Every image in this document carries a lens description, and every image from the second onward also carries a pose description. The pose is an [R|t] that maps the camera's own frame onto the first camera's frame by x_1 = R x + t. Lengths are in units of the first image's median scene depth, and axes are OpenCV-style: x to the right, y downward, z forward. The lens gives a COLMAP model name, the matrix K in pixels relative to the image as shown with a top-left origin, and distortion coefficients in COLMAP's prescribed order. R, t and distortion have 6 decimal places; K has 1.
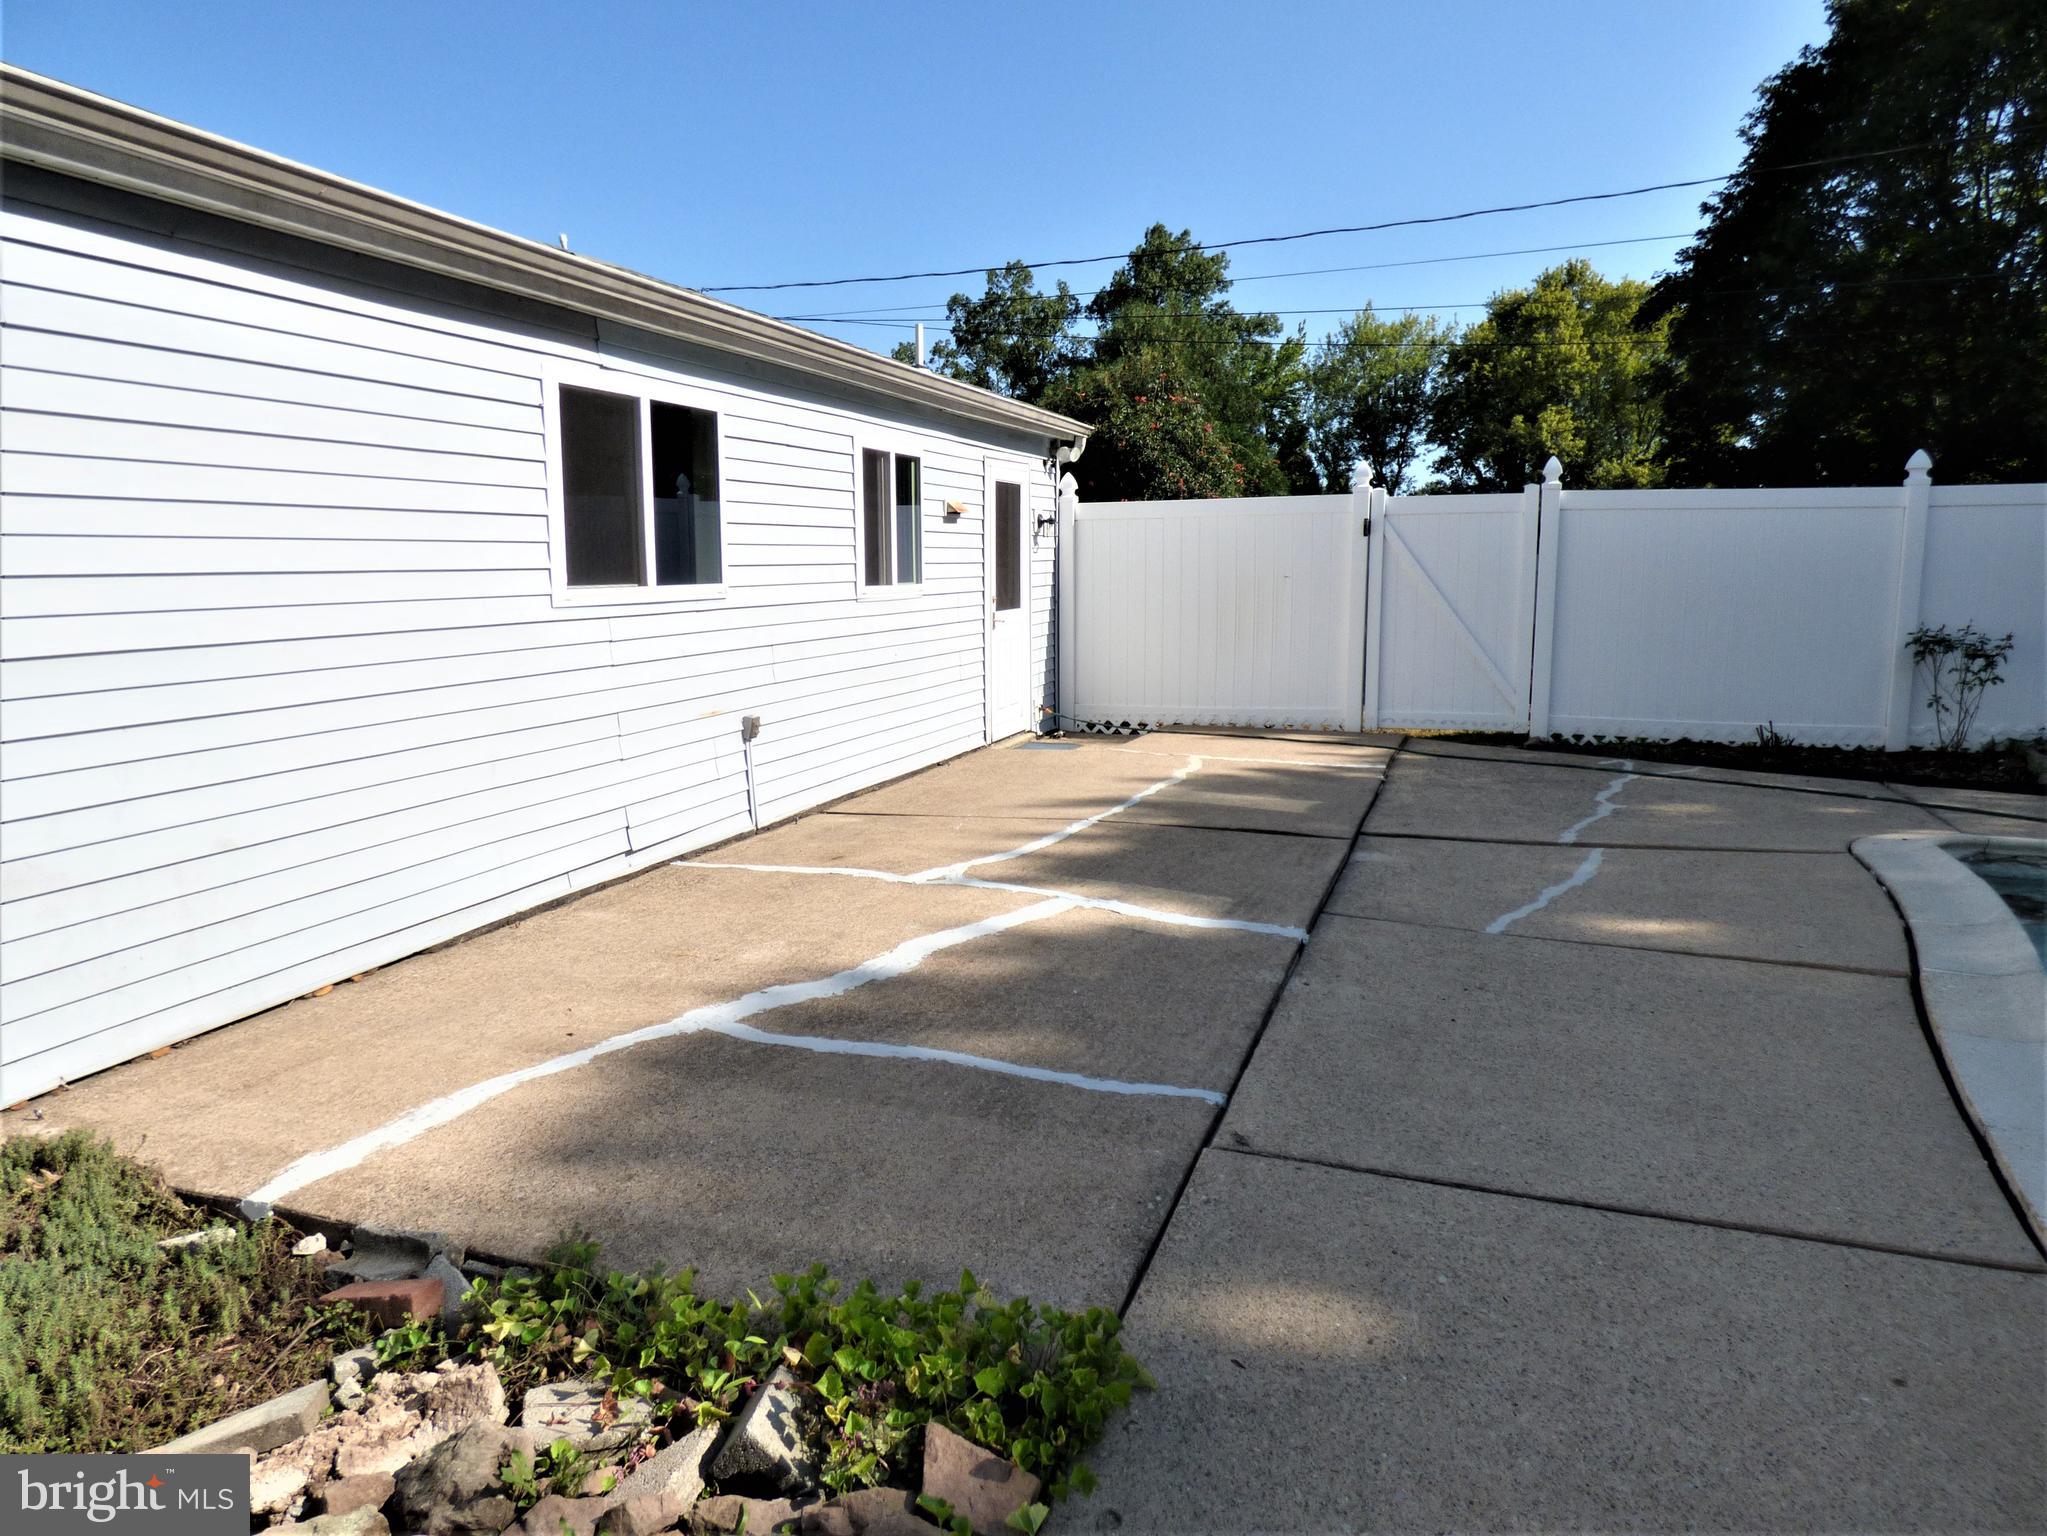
lens RADIAL K [[1233.1, 0, 1023.5], [0, 1233.1, 770.7], [0, 0, 1]] dist [0.005255, -0.013577]
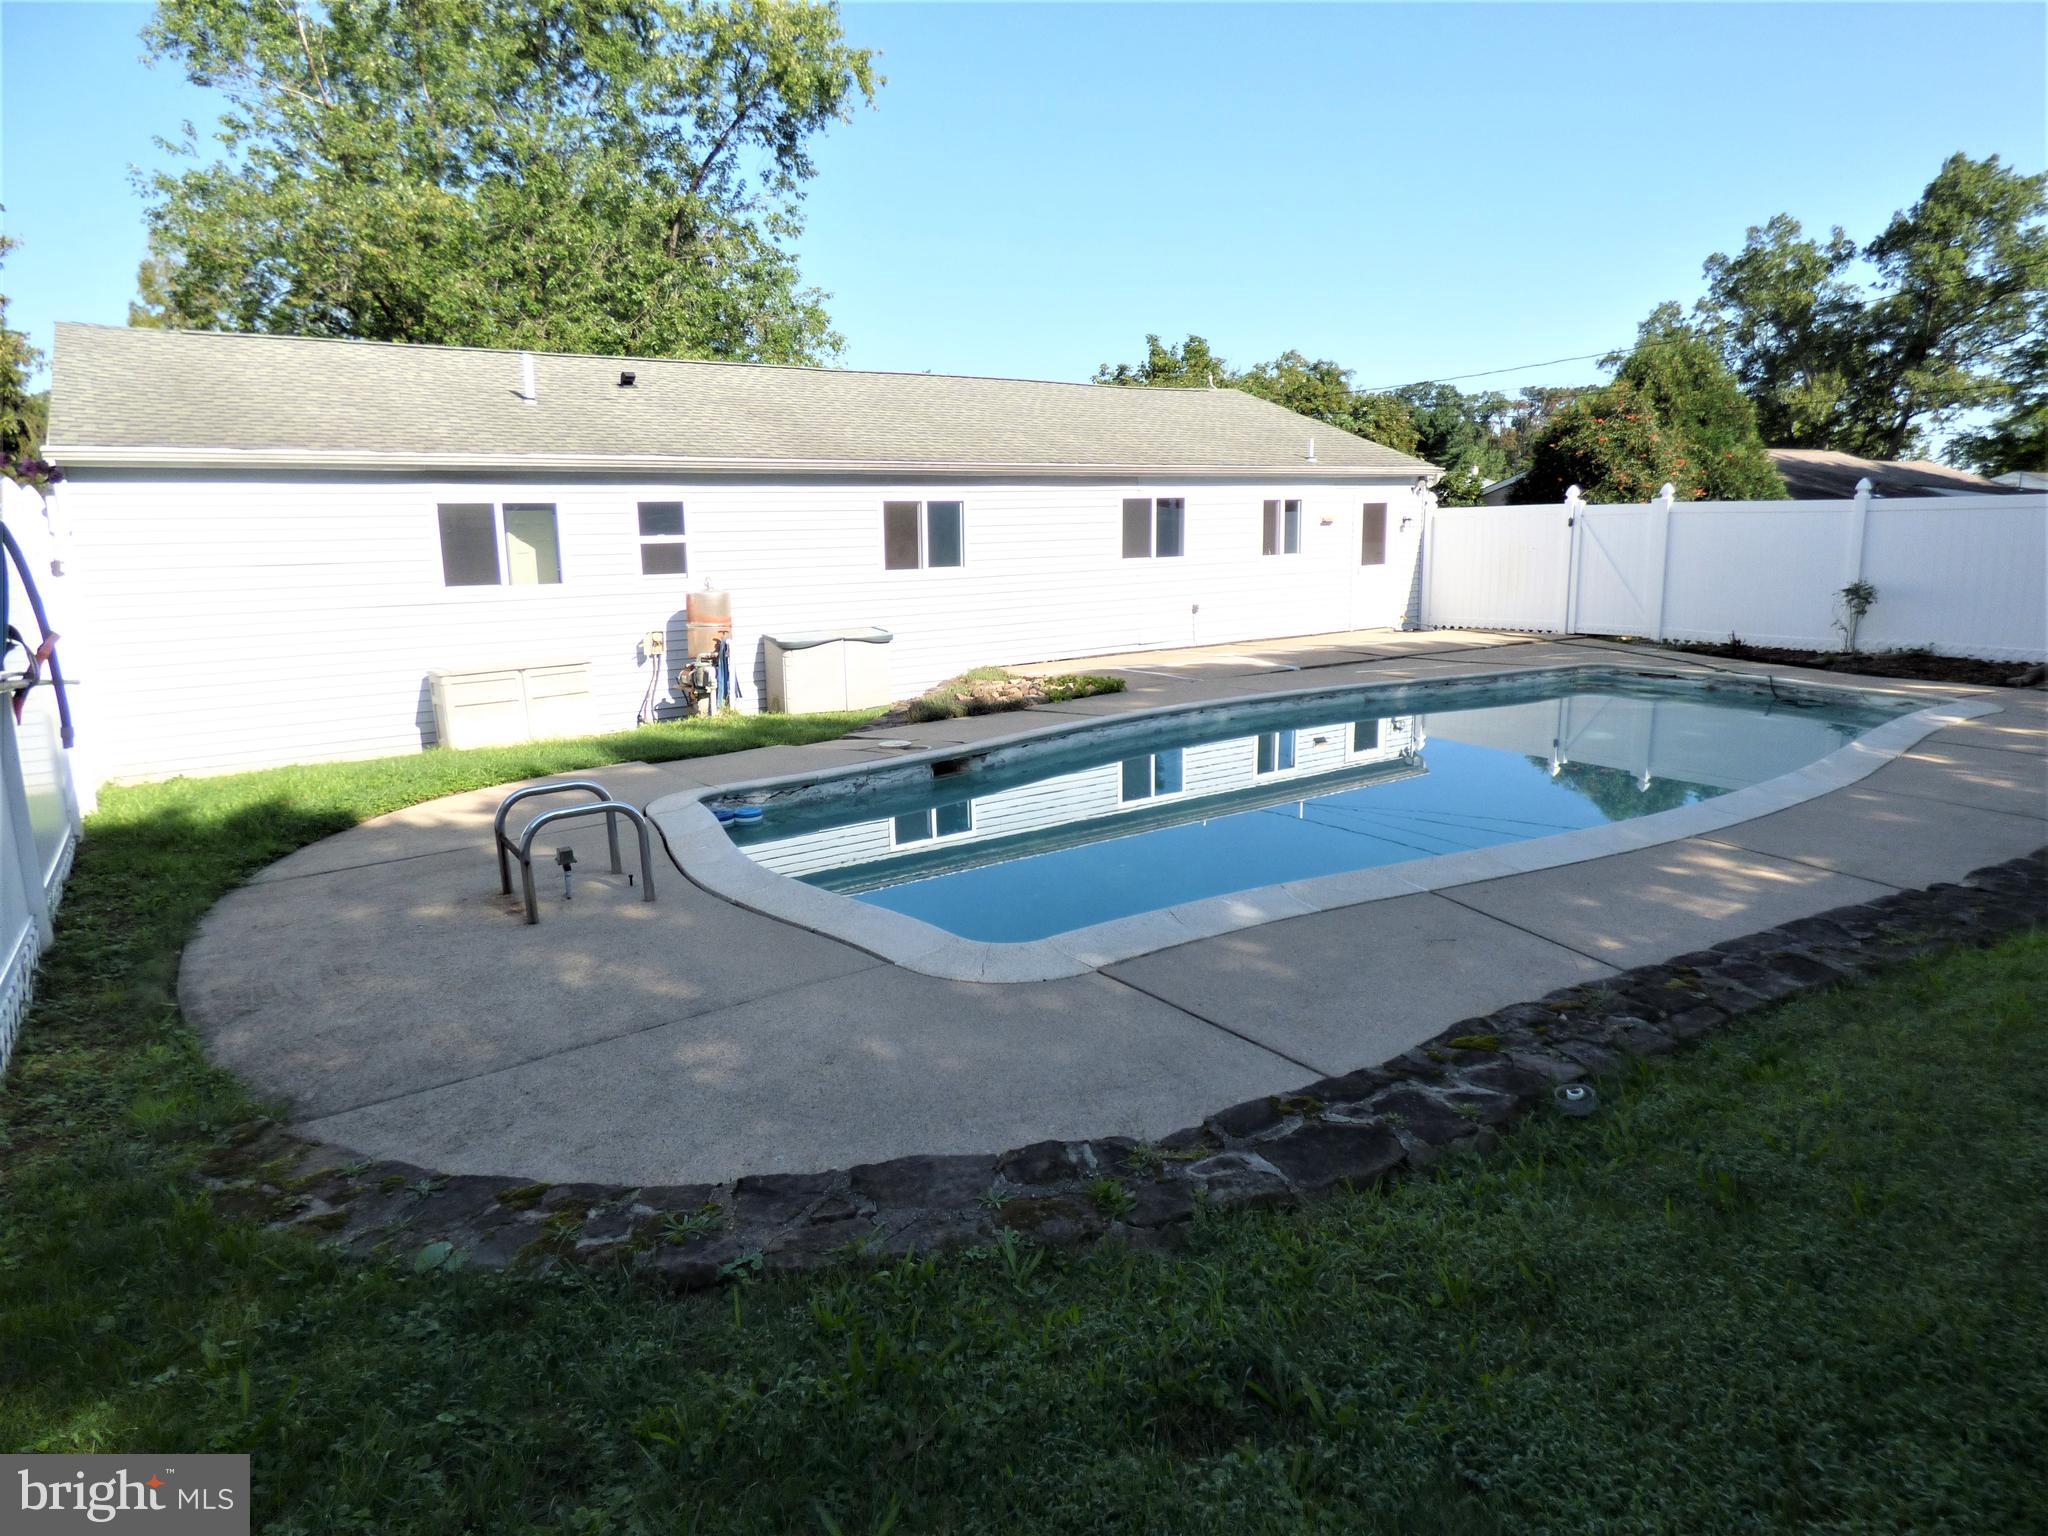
lens RADIAL K [[1233.7, 0, 1023.2], [0, 1233.7, 763.3], [0, 0, 1]] dist [0.005255, -0.013577]
pose [[0.799101, 0.108117, -0.591395, 0.692277], [-0.085375, 0.994135, 0.066384, 0.097874], [0.595104, -0.002557, 0.803645, -0.884968]]
